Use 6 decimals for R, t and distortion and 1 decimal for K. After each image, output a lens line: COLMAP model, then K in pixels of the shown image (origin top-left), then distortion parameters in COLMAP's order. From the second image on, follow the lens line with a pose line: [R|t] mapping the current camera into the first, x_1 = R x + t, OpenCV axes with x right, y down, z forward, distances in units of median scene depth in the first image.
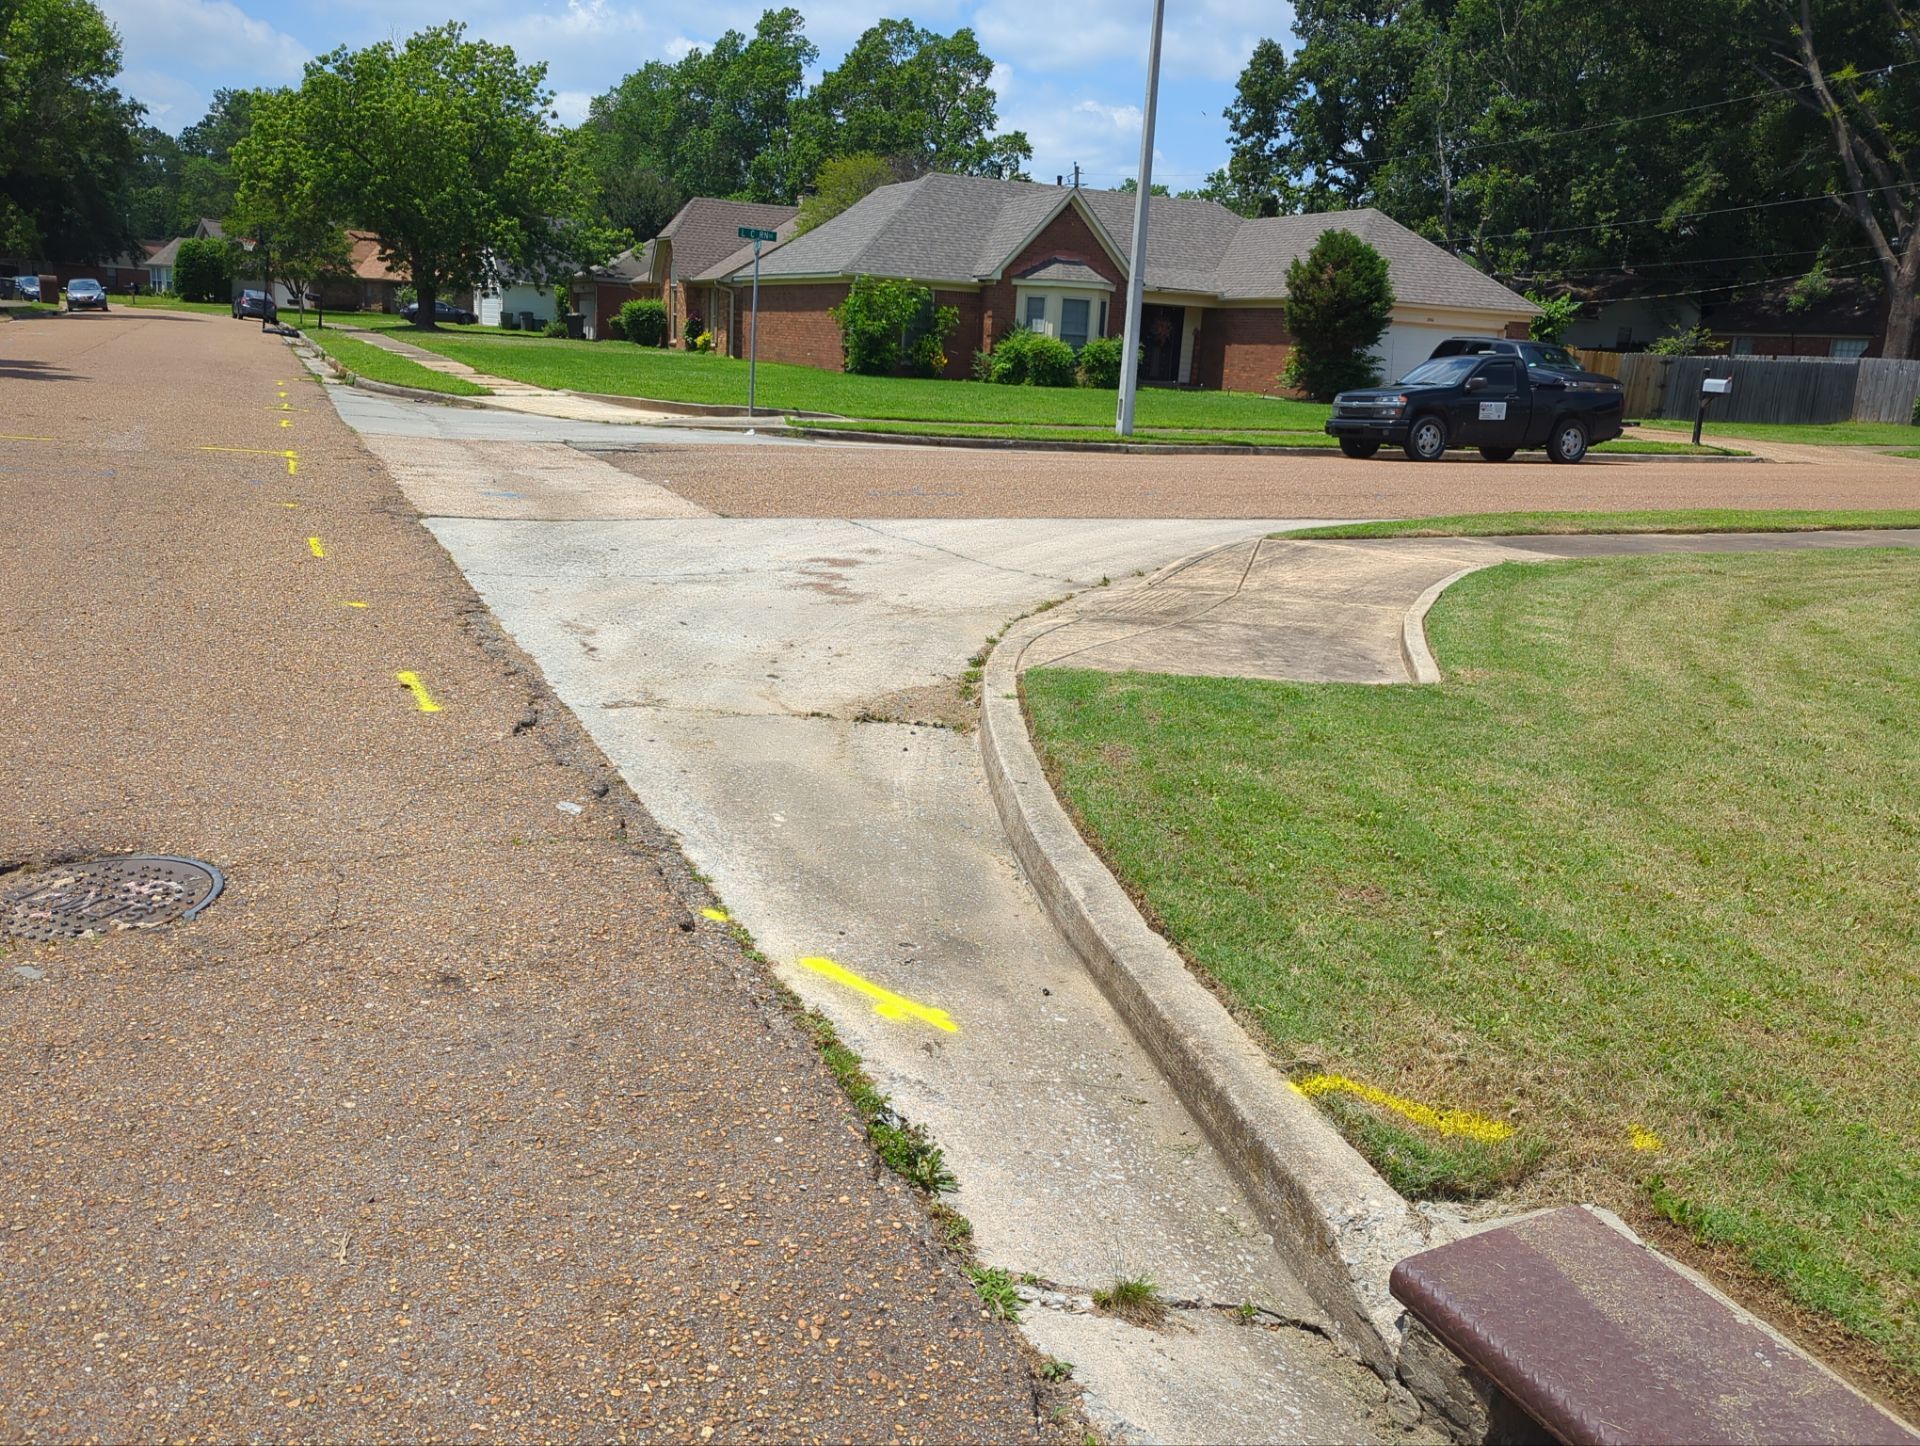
lens RADIAL K [[1569.7, 0, 961.2], [0, 1569.7, 713.1], [0, 0, 1]] dist [0.062215, -0.056591]
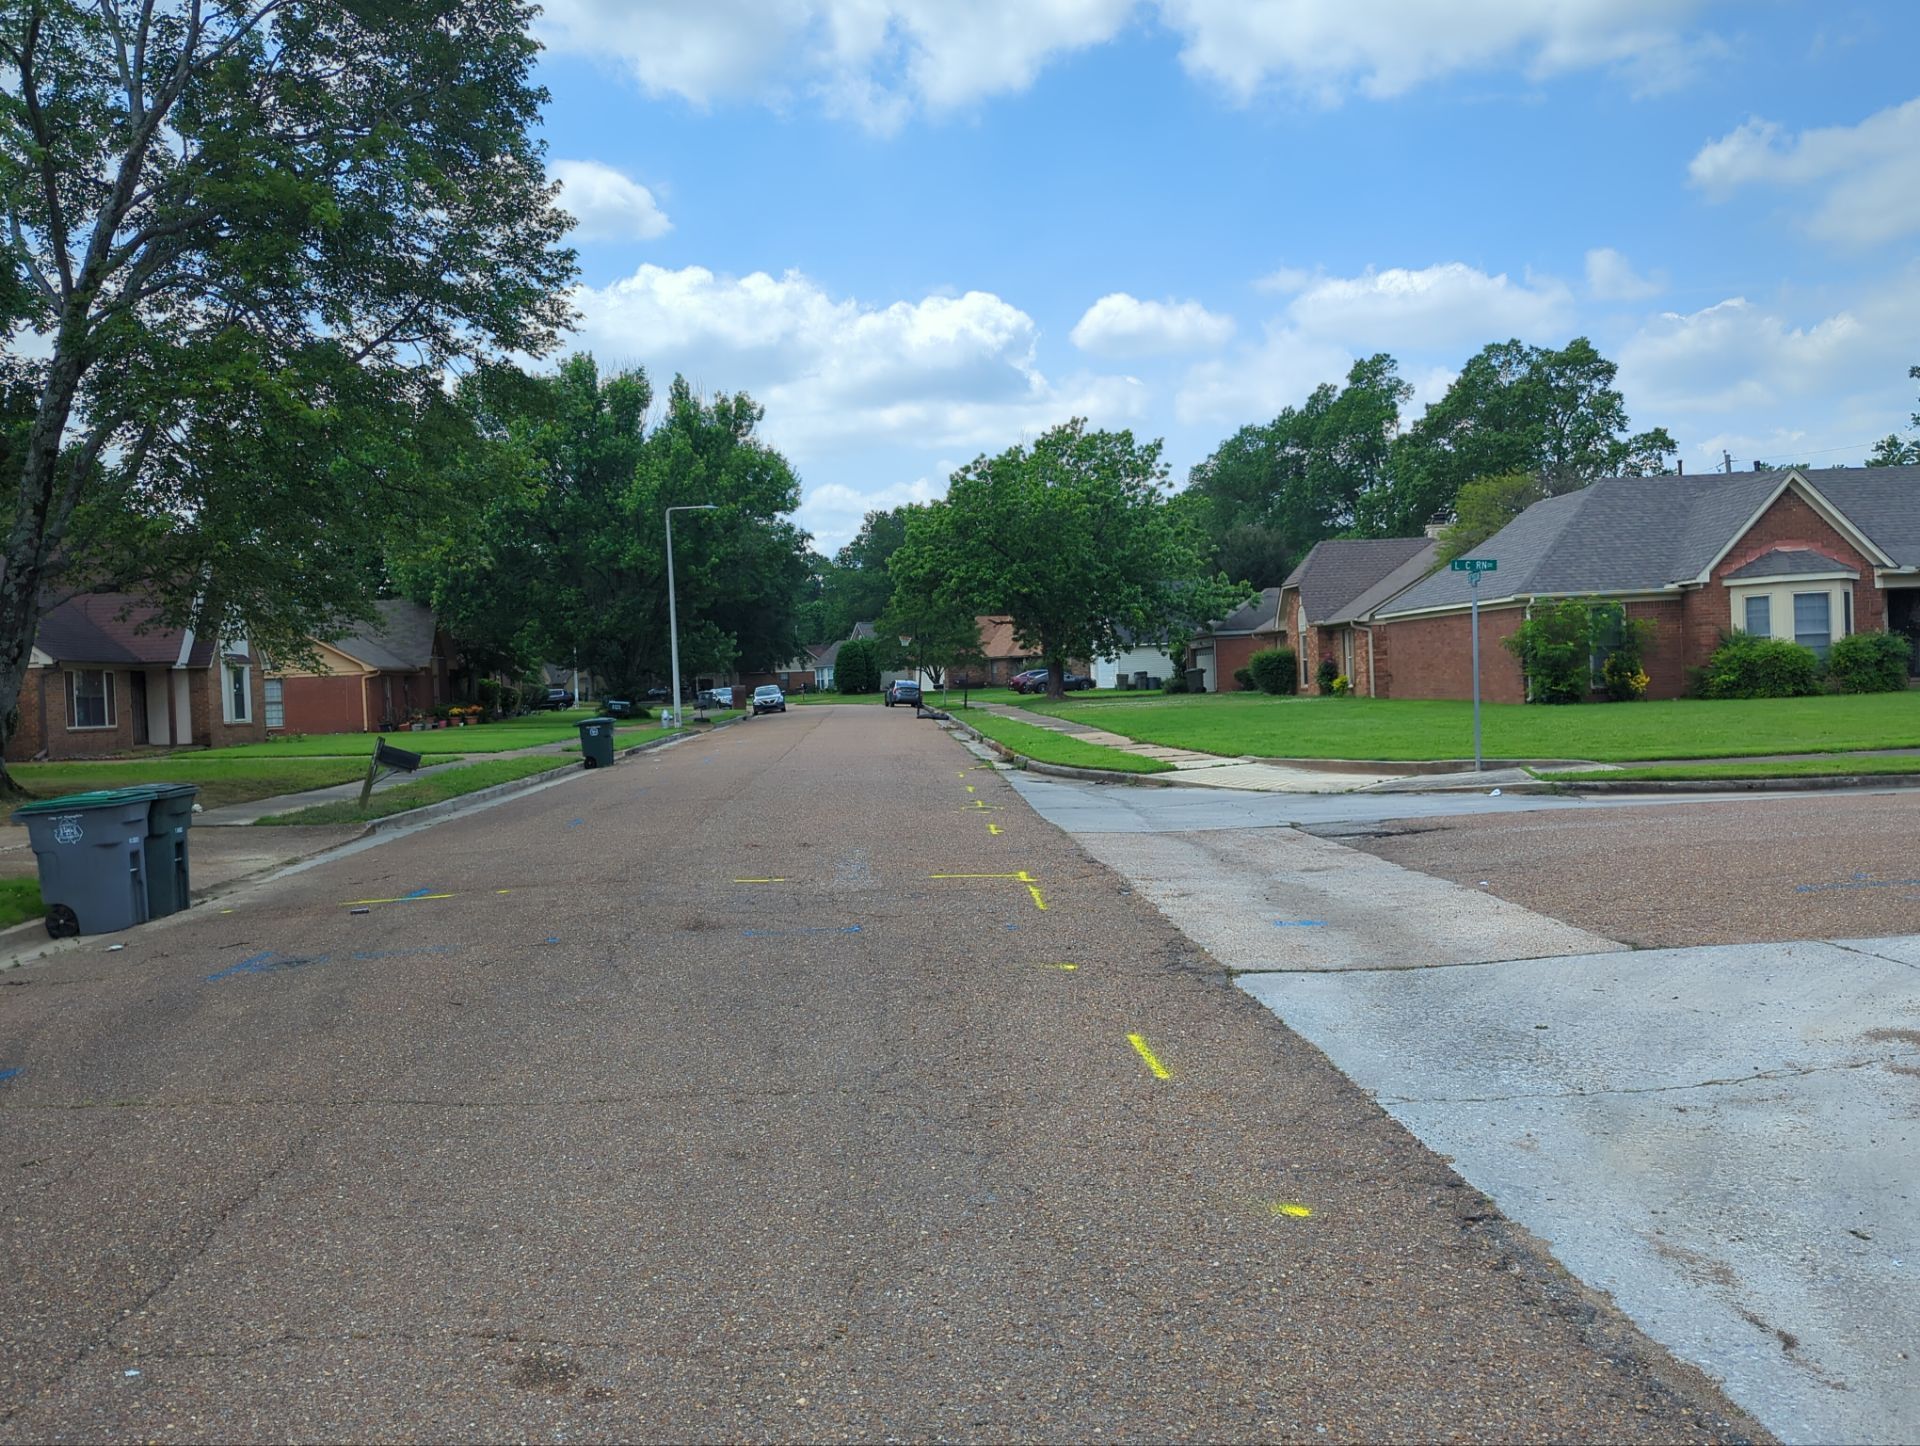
lens RADIAL K [[1570.6, 0, 956.5], [0, 1570.6, 715.5], [0, 0, 1]] dist [0.061741, -0.055044]
pose [[0.929764, -0.090629, -0.356827, -0.038239], [0.013981, 0.977220, -0.211769, -0.018117], [0.367891, 0.191907, 0.909851, 0.051943]]
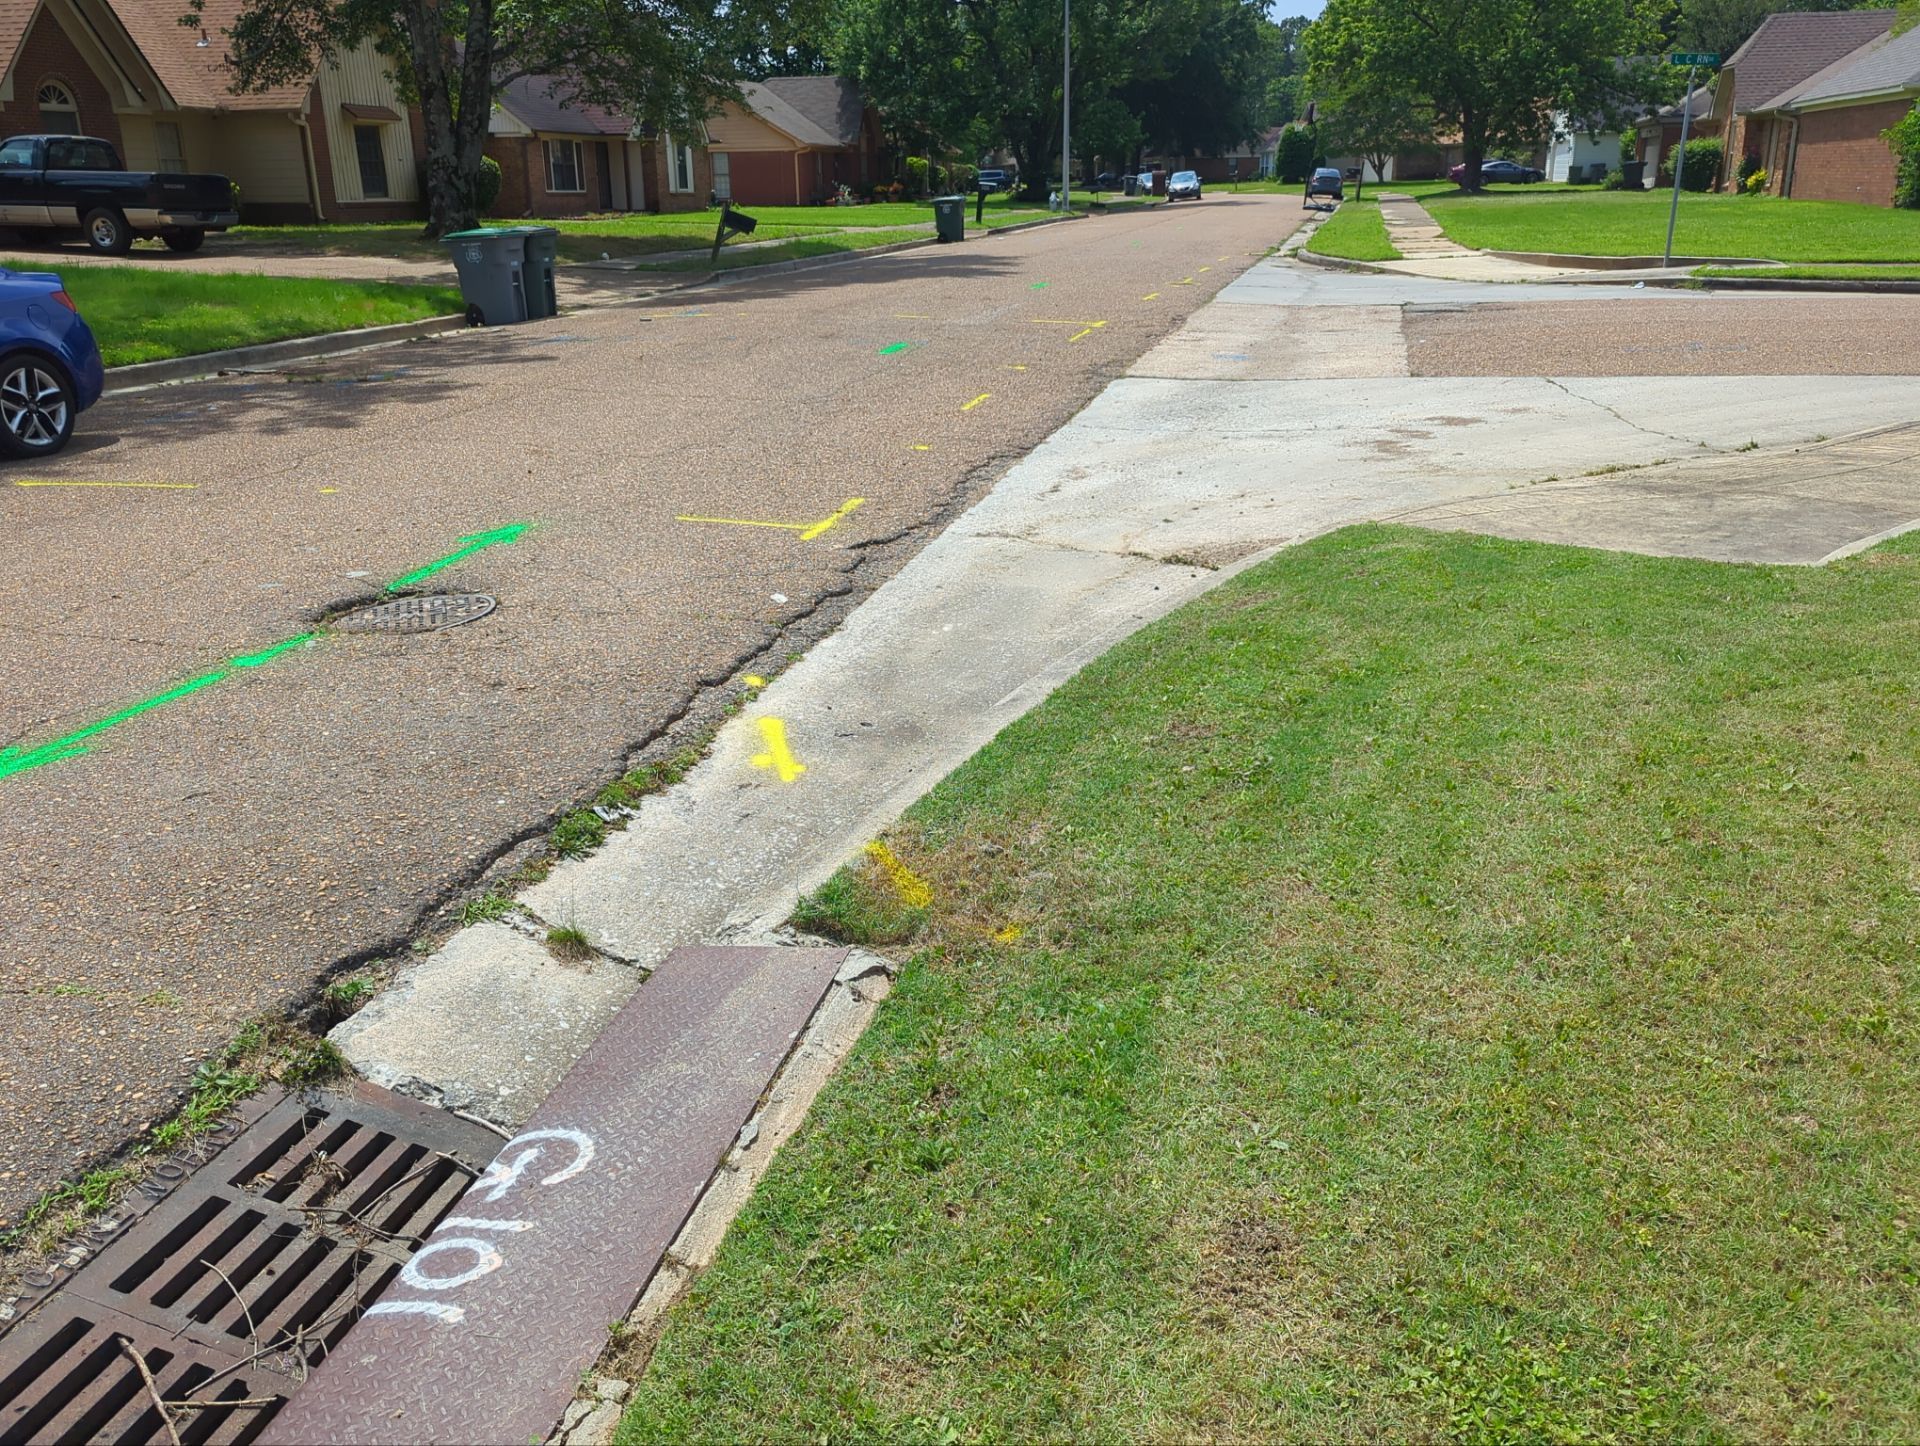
lens RADIAL K [[1570.1, 0, 951.8], [0, 1570.1, 711.5], [0, 0, 1]] dist [0.064145, -0.058590]
pose [[0.786181, 0.127606, -0.604679, 0.056105], [-0.079773, 0.991219, 0.105459, 0.000489], [0.612826, -0.034673, 0.789457, 0.007264]]
